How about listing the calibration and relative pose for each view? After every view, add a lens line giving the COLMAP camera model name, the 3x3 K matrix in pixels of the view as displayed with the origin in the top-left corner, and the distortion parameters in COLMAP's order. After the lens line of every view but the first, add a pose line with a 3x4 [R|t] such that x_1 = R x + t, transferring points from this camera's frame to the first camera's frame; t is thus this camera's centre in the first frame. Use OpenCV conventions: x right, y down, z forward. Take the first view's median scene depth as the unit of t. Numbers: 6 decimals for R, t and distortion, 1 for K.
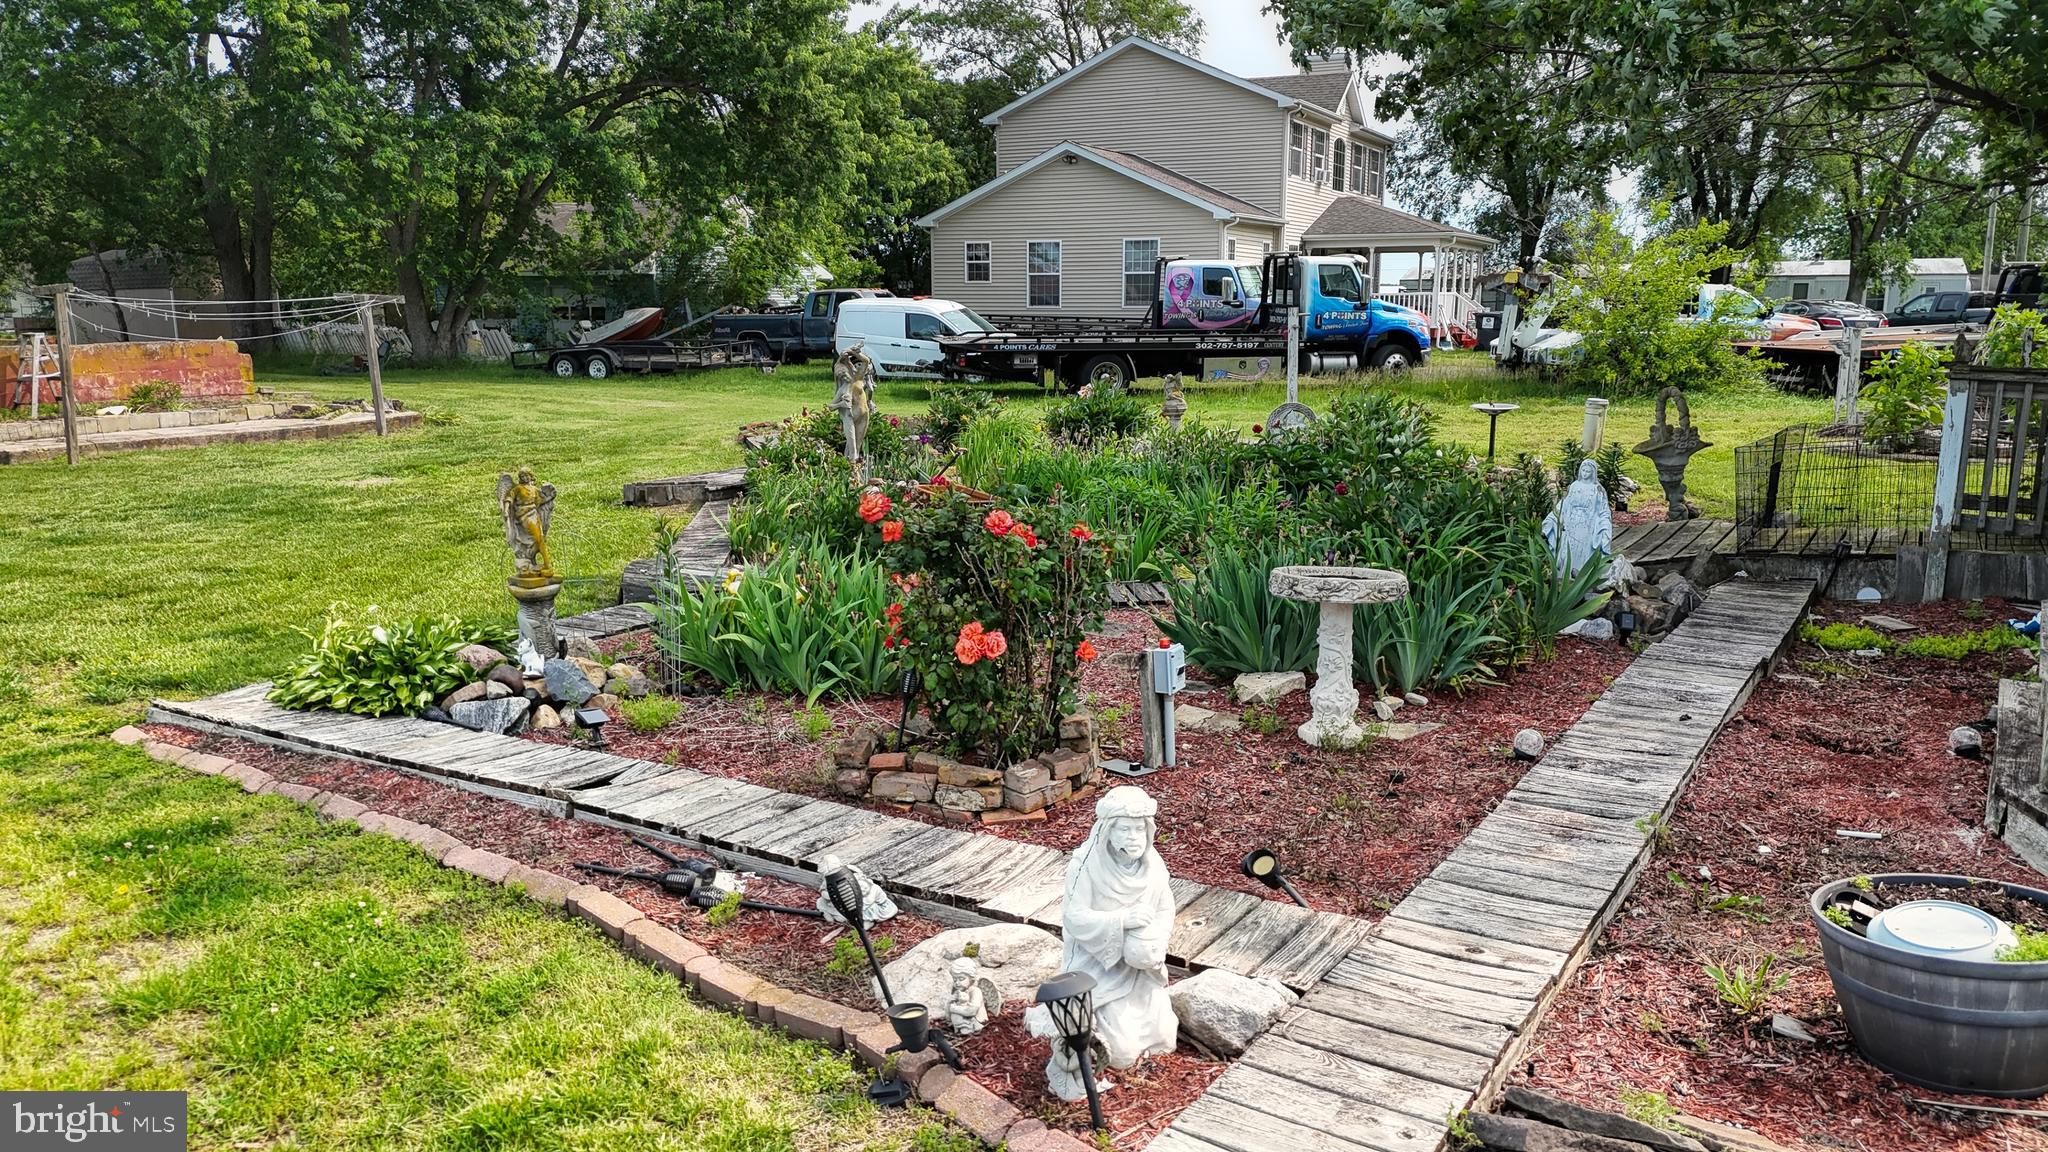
lens RADIAL K [[1487.9, 0, 1024.0], [0, 1487.9, 576.0], [0, 0, 1]] dist [0.080210, -0.096468]
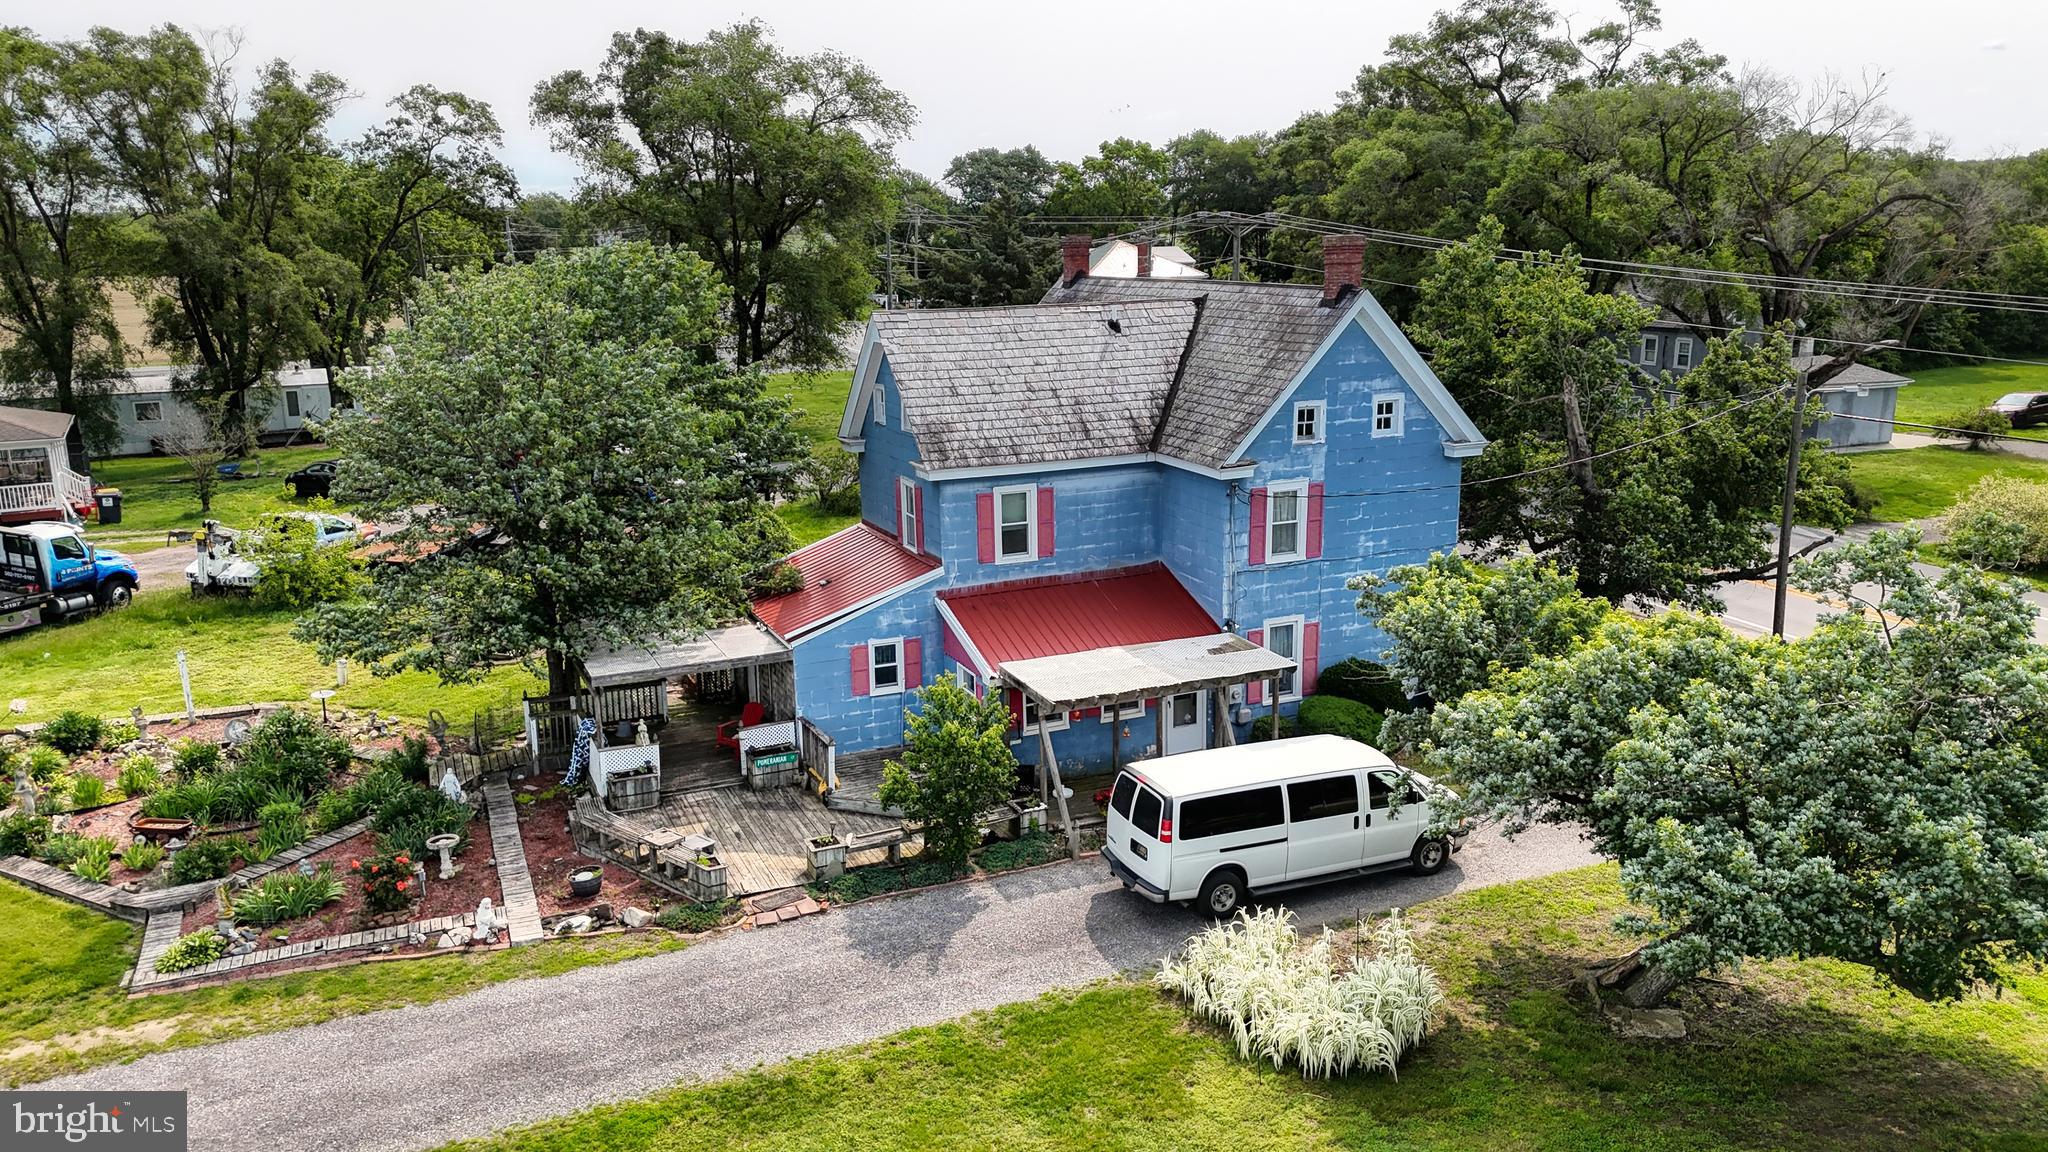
lens RADIAL K [[1487.9, 0, 1024.0], [0, 1487.9, 576.0], [0, 0, 1]] dist [0.080210, -0.096468]
pose [[0.566622, -0.196109, 0.800300, -2.222845], [0.157280, 0.979148, 0.128578, -1.067112], [-0.808828, 0.053016, 0.585651, -3.041577]]
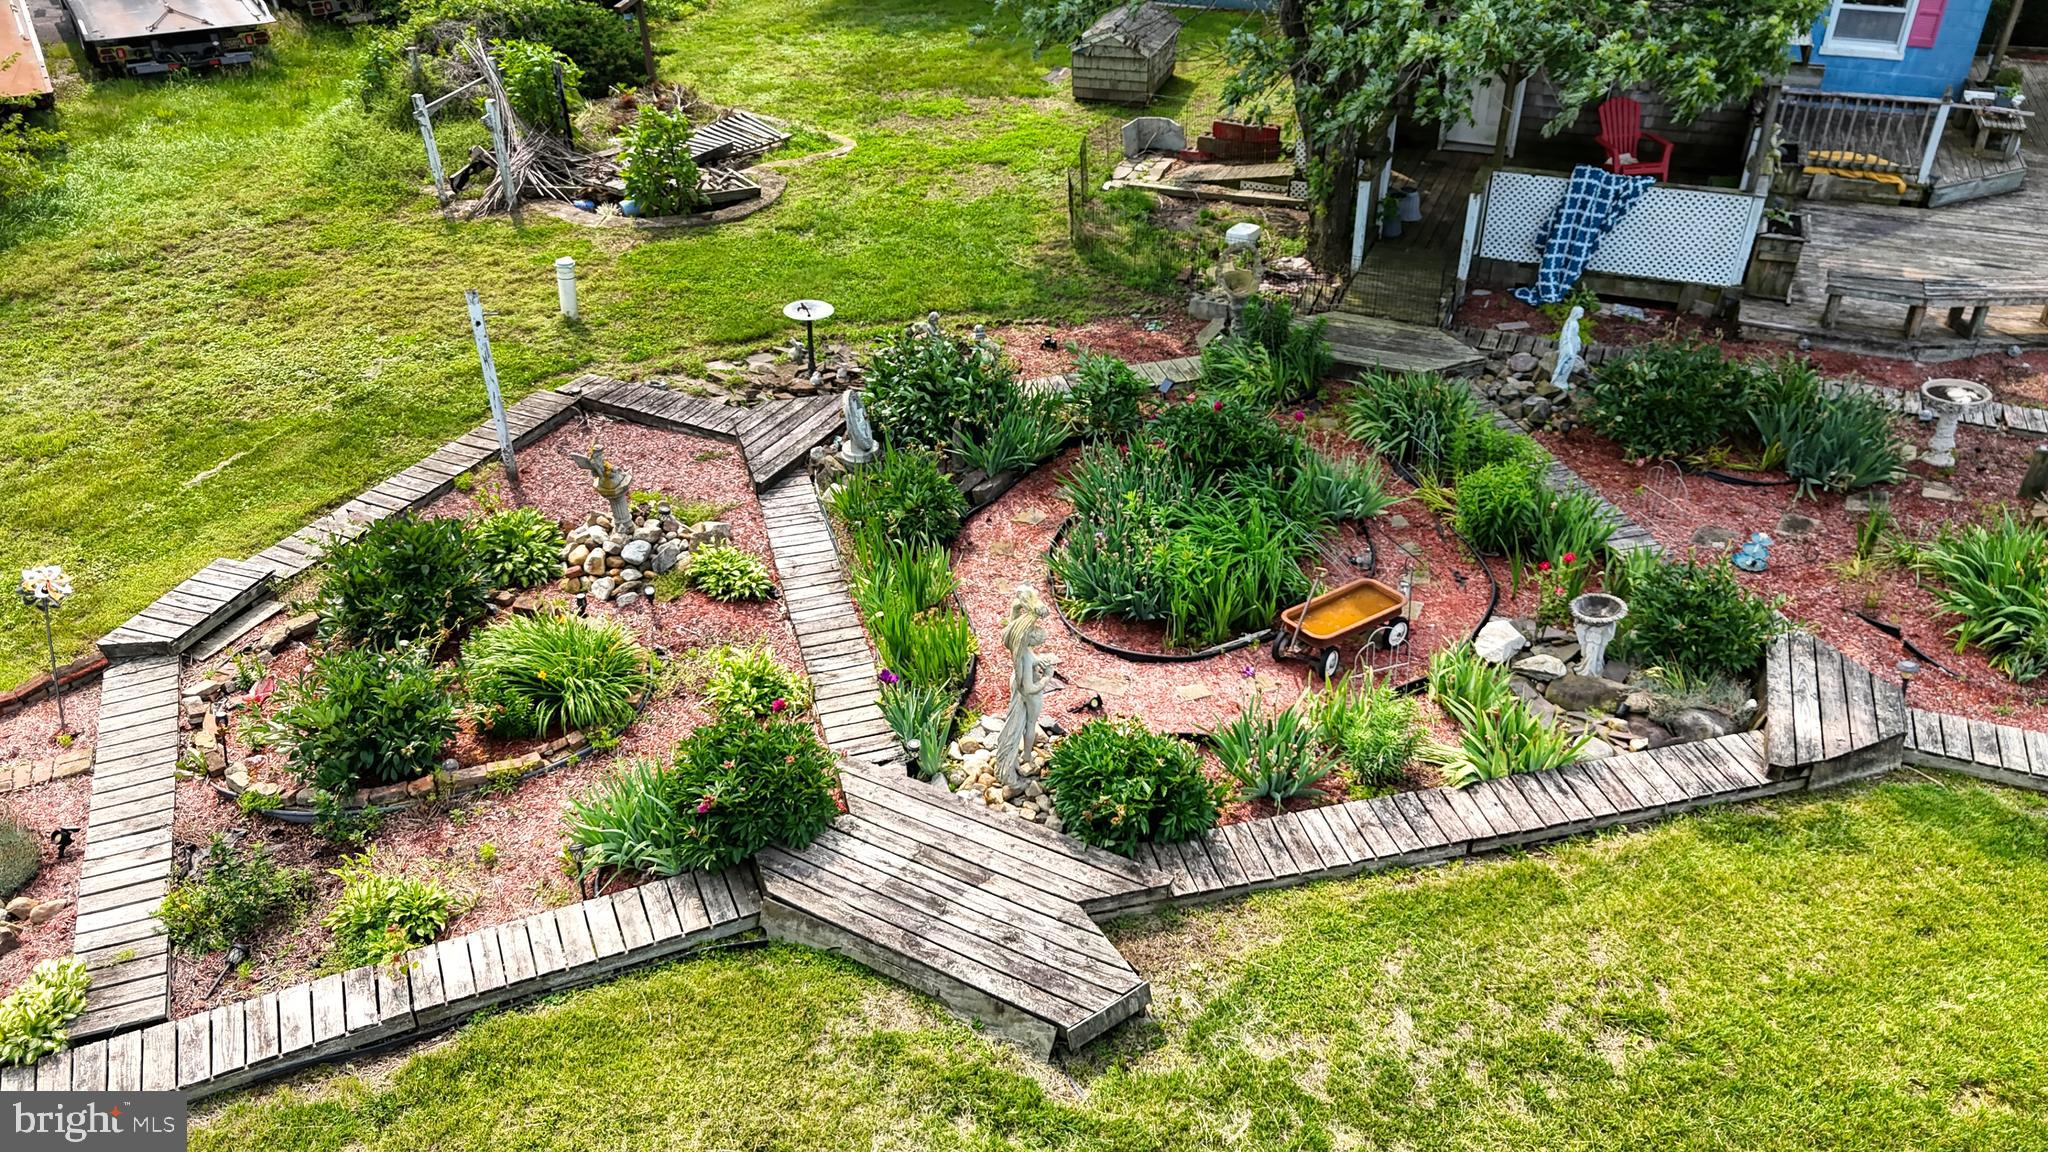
lens RADIAL K [[1487.9, 0, 1024.0], [0, 1487.9, 576.0], [0, 0, 1]] dist [0.080210, -0.096468]
pose [[-0.154052, -0.541392, 0.826536, -1.642626], [0.170953, 0.809302, 0.561966, -1.324857], [-0.973161, 0.227871, -0.032122, 2.320527]]
